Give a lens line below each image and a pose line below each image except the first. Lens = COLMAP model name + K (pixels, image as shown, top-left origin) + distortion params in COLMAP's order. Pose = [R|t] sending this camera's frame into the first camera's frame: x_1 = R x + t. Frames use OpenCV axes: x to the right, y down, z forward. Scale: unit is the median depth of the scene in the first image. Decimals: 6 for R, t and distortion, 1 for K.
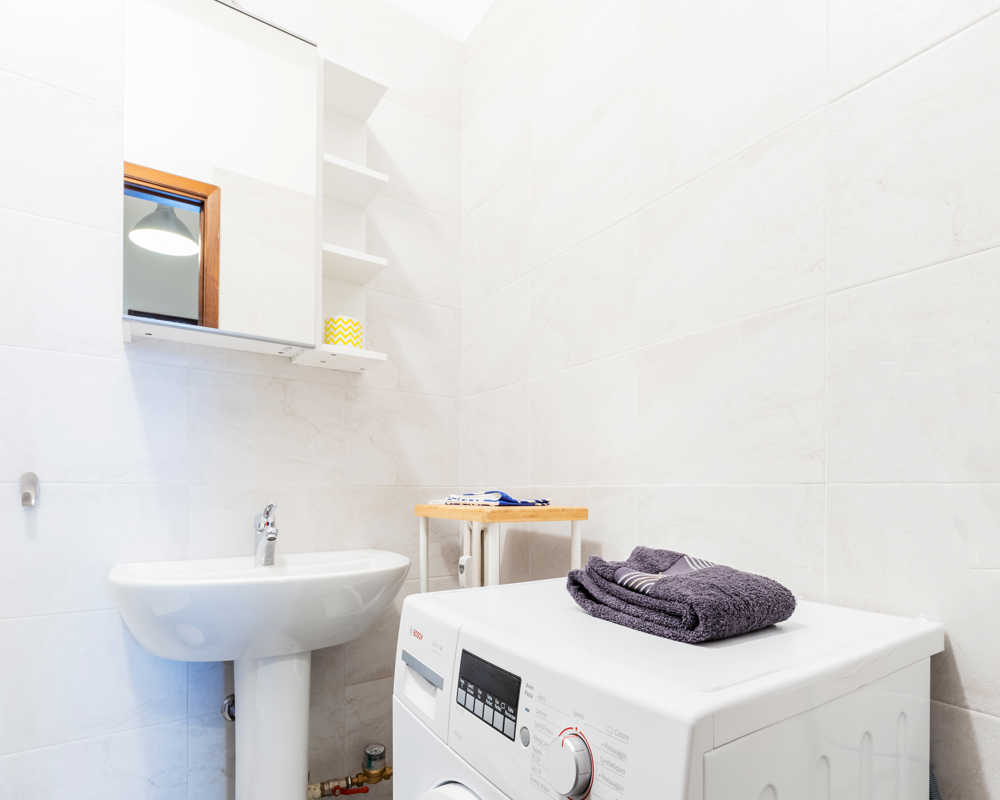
lens RADIAL K [[532.8, 0, 544.4], [0, 532.8, 487.0], [0, 0, 1]] dist [0.000484, -0.000365]
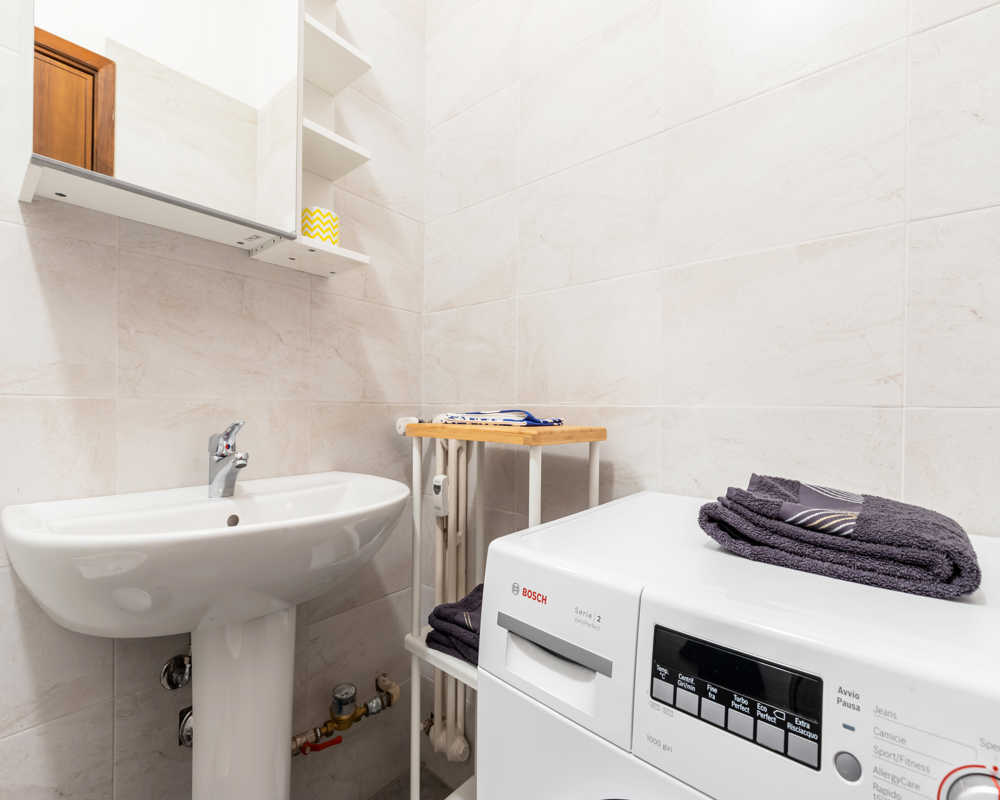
lens RADIAL K [[438.8, 0, 512.9], [0, 438.8, 407.1], [0, 0, 1]] dist [-0.000551, -0.000319]
pose [[0.969392, 0.010287, 0.245304, -0.279435], [-0.011927, 0.999915, 0.005201, -0.001466], [-0.245230, -0.007968, 0.969432, 0.252134]]
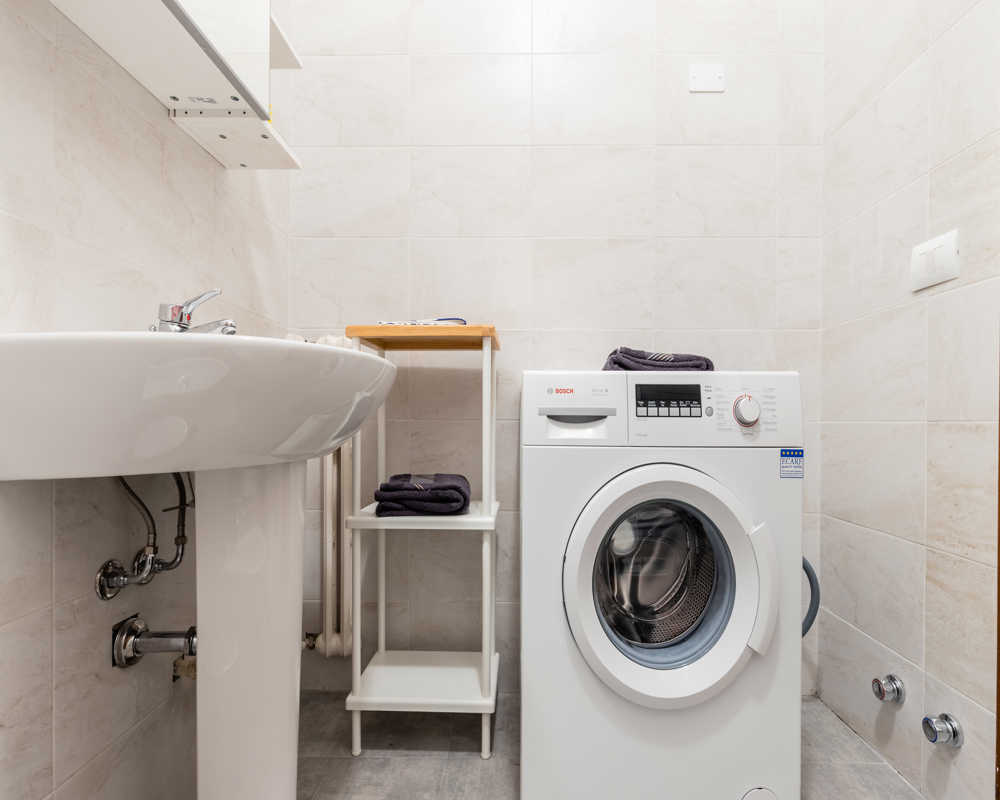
lens RADIAL K [[438.8, 0, 512.9], [0, 438.8, 407.1], [0, 0, 1]] dist [-0.000551, -0.000319]
pose [[0.606916, 0.008574, 0.794720, -0.788300], [-0.004373, 0.999963, -0.007449, 0.213337], [-0.794754, 0.001045, 0.606931, 0.275627]]
